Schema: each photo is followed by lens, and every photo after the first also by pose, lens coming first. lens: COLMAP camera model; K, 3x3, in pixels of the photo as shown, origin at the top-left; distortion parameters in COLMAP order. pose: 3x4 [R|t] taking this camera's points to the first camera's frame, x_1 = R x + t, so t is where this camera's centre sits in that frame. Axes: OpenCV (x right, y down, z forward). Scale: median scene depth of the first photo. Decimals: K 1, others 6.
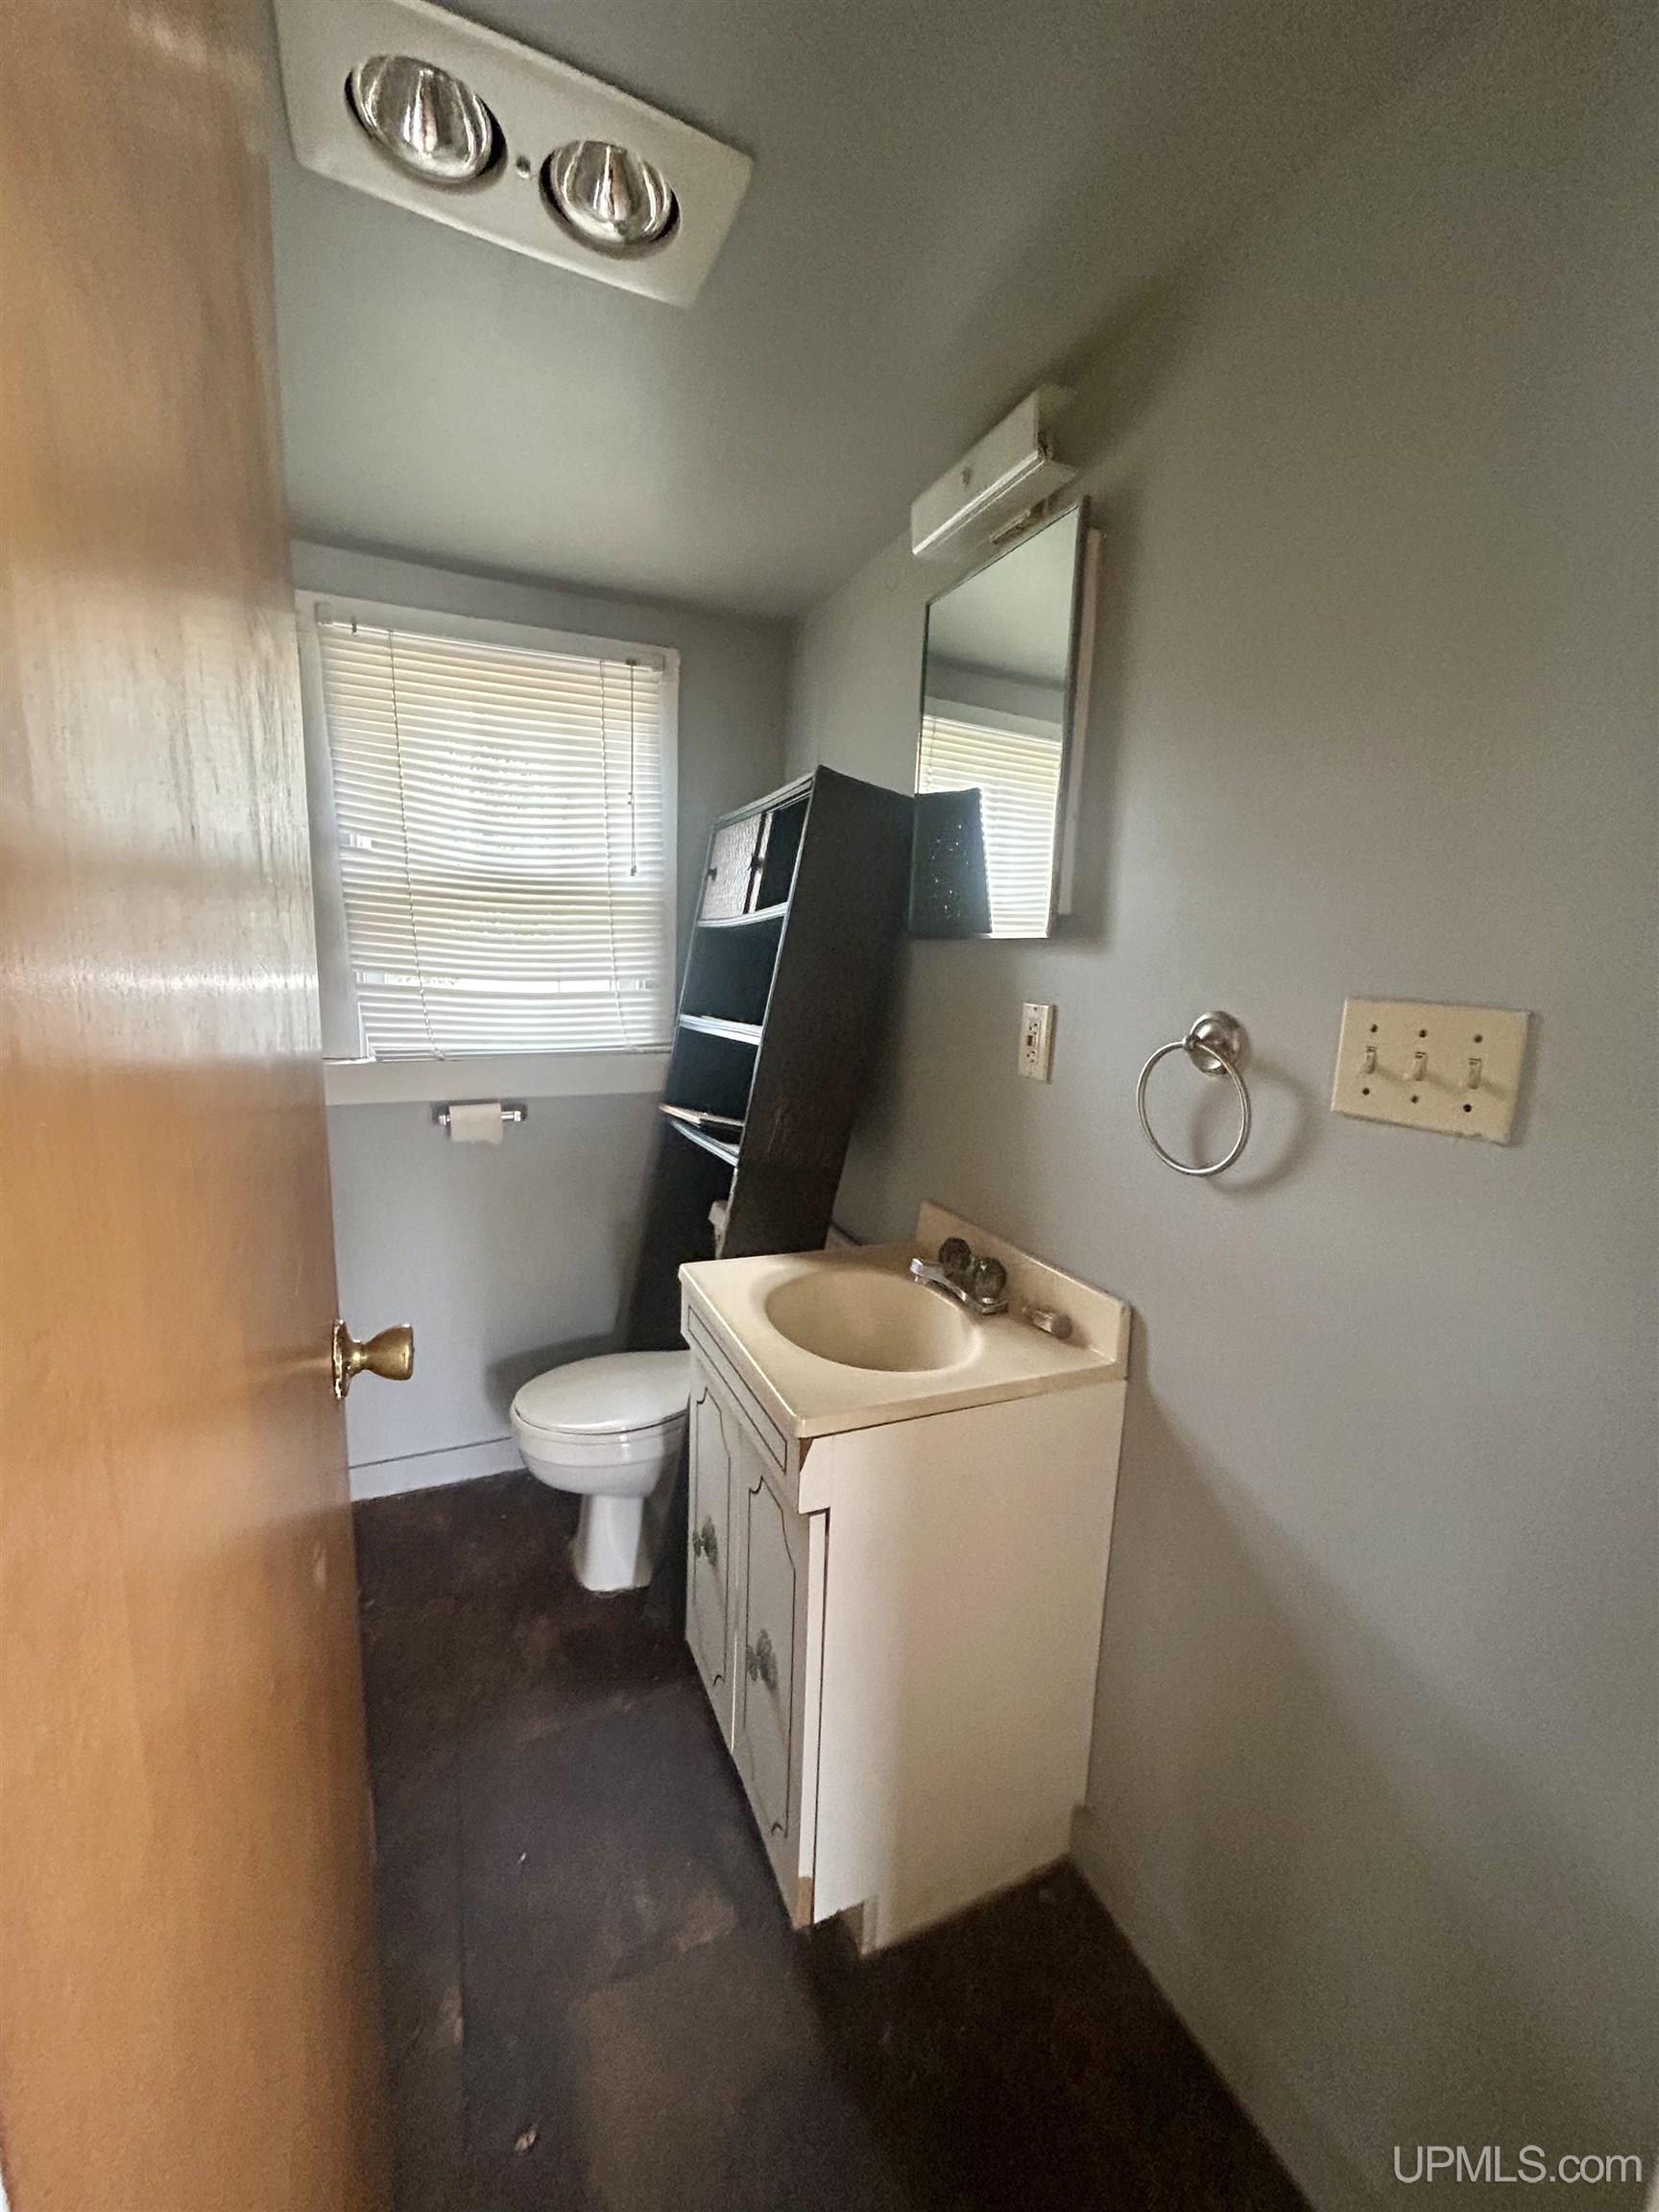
lens RADIAL K [[900.6, 0, 829.5], [0, 900.6, 1106.0], [0, 0, 1]] dist [-0.000076, 0.000212]
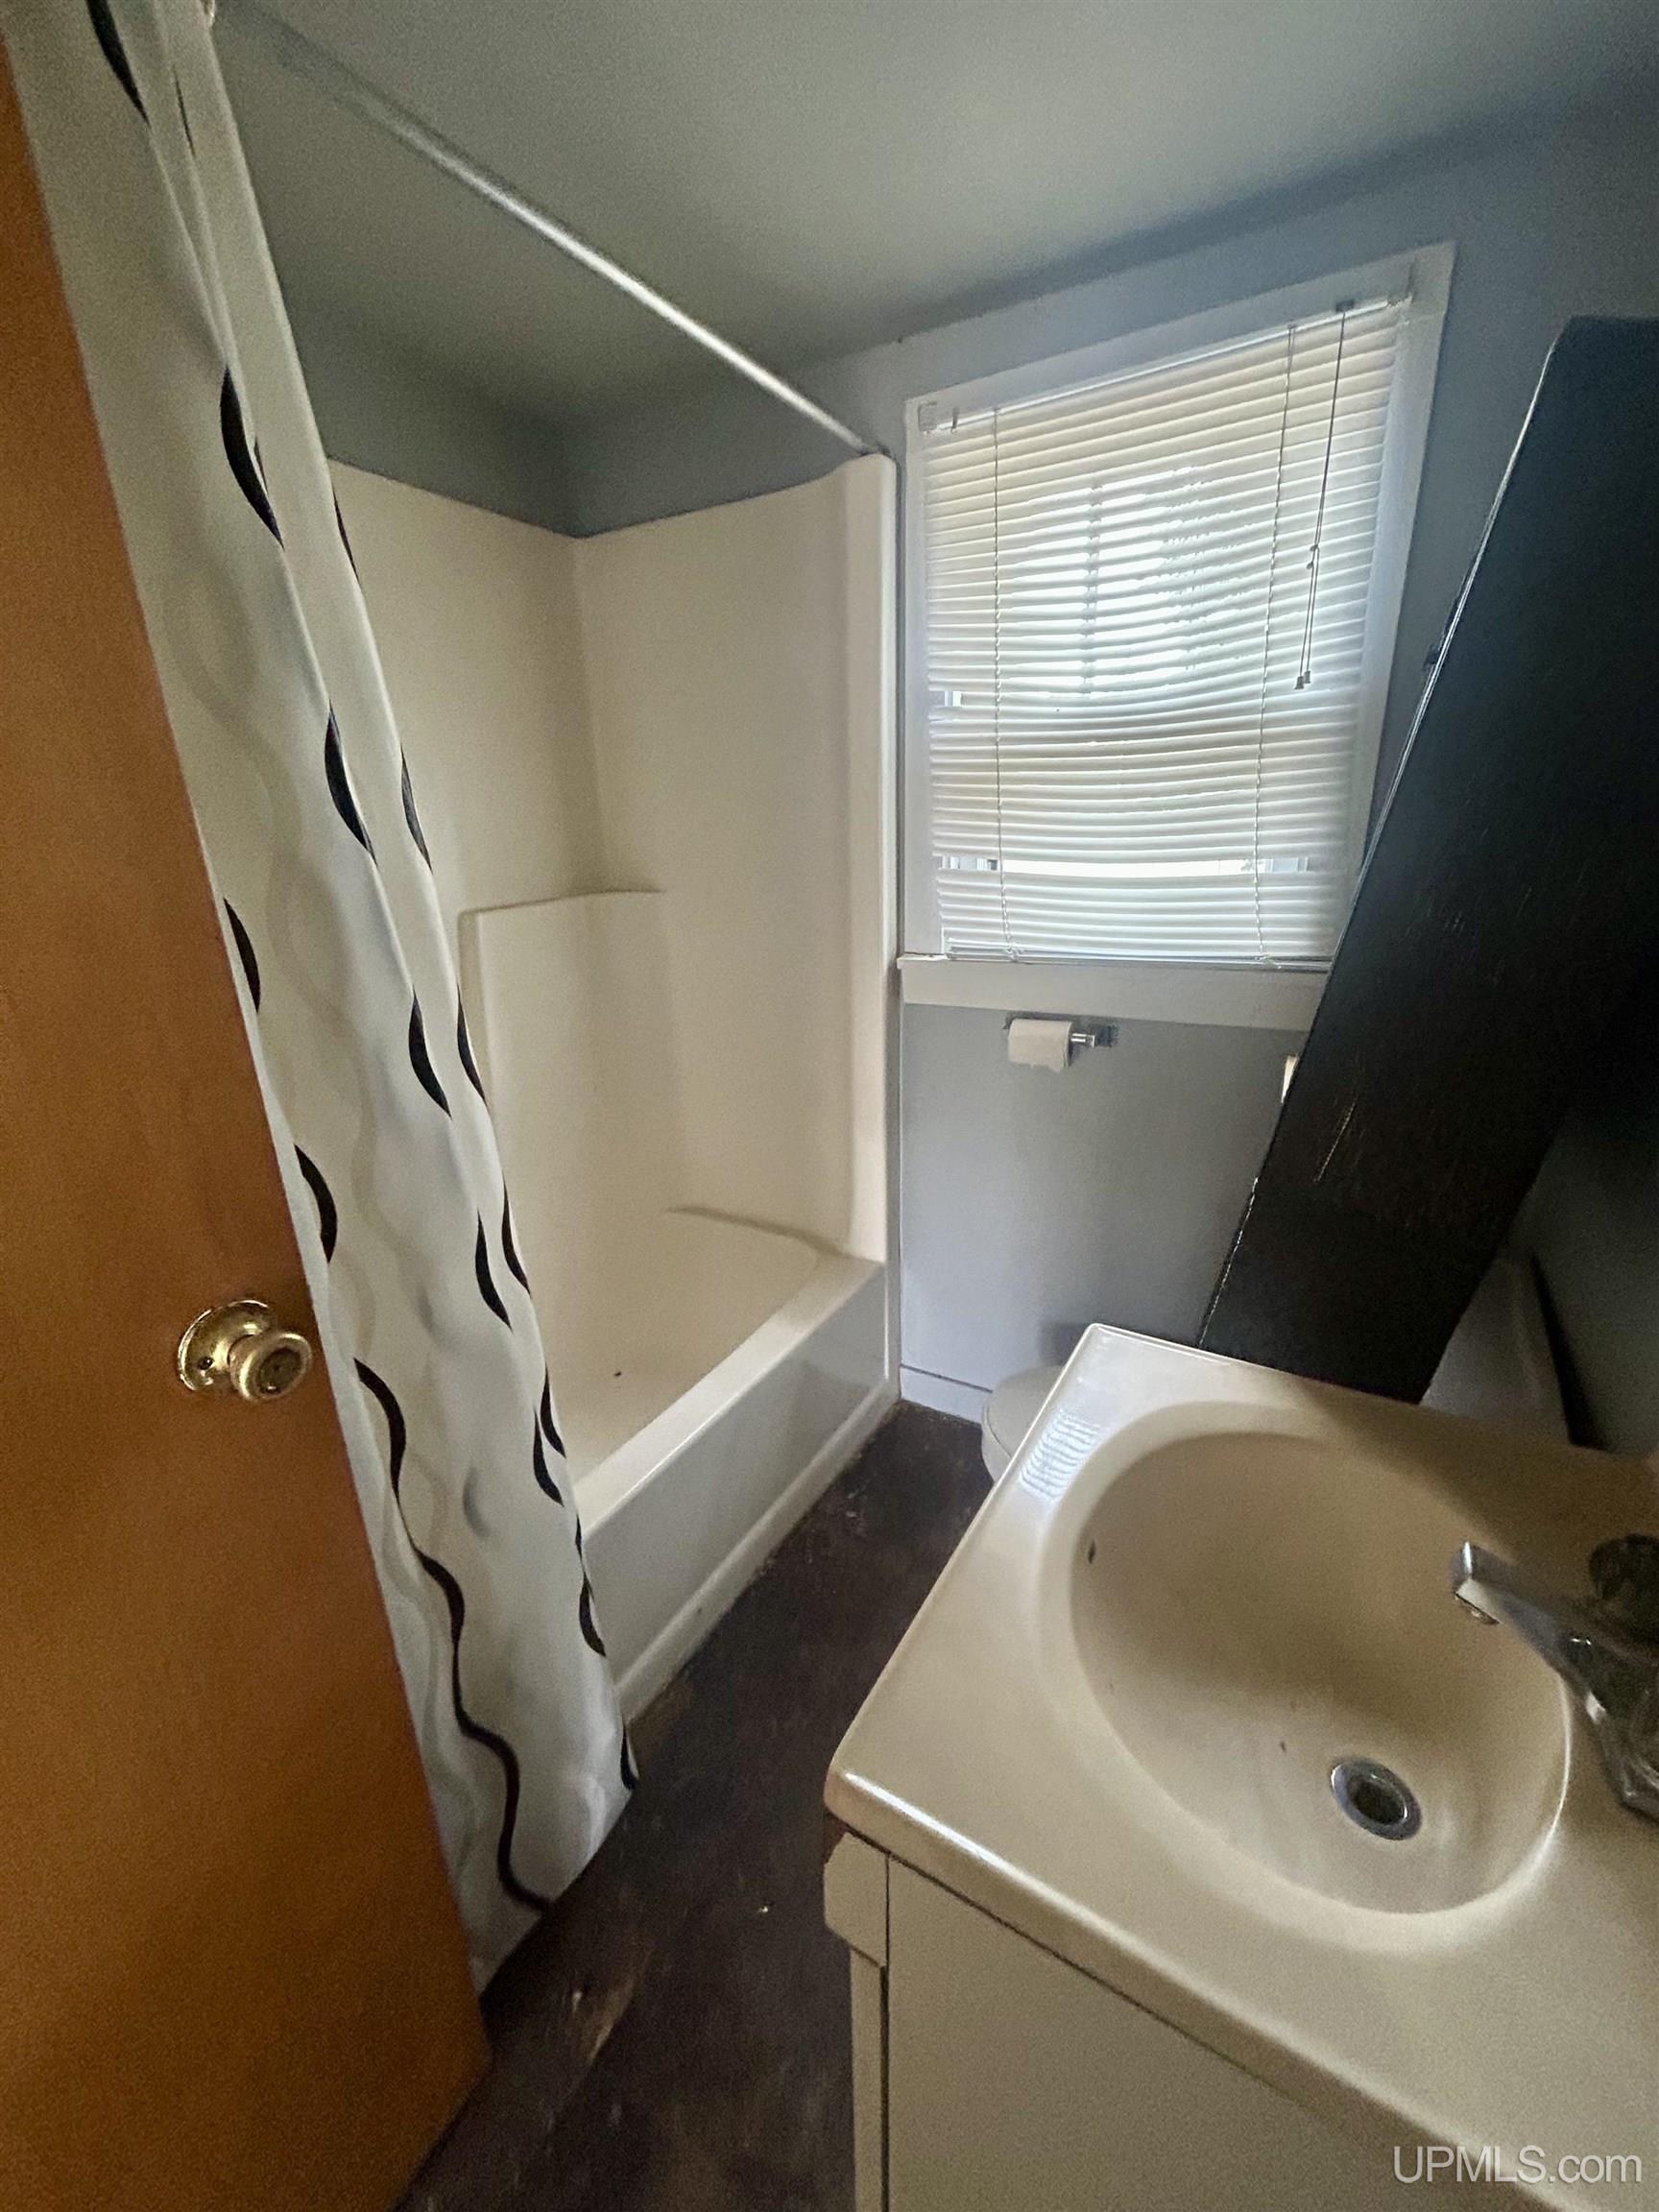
lens RADIAL K [[900.6, 0, 829.5], [0, 900.6, 1106.0], [0, 0, 1]] dist [-0.000076, 0.000212]
pose [[0.597045, 0.195589, -0.777999, 0.140221], [-0.088319, 0.979953, 0.178583, -0.054071], [0.797331, -0.037910, 0.602350, 0.355640]]
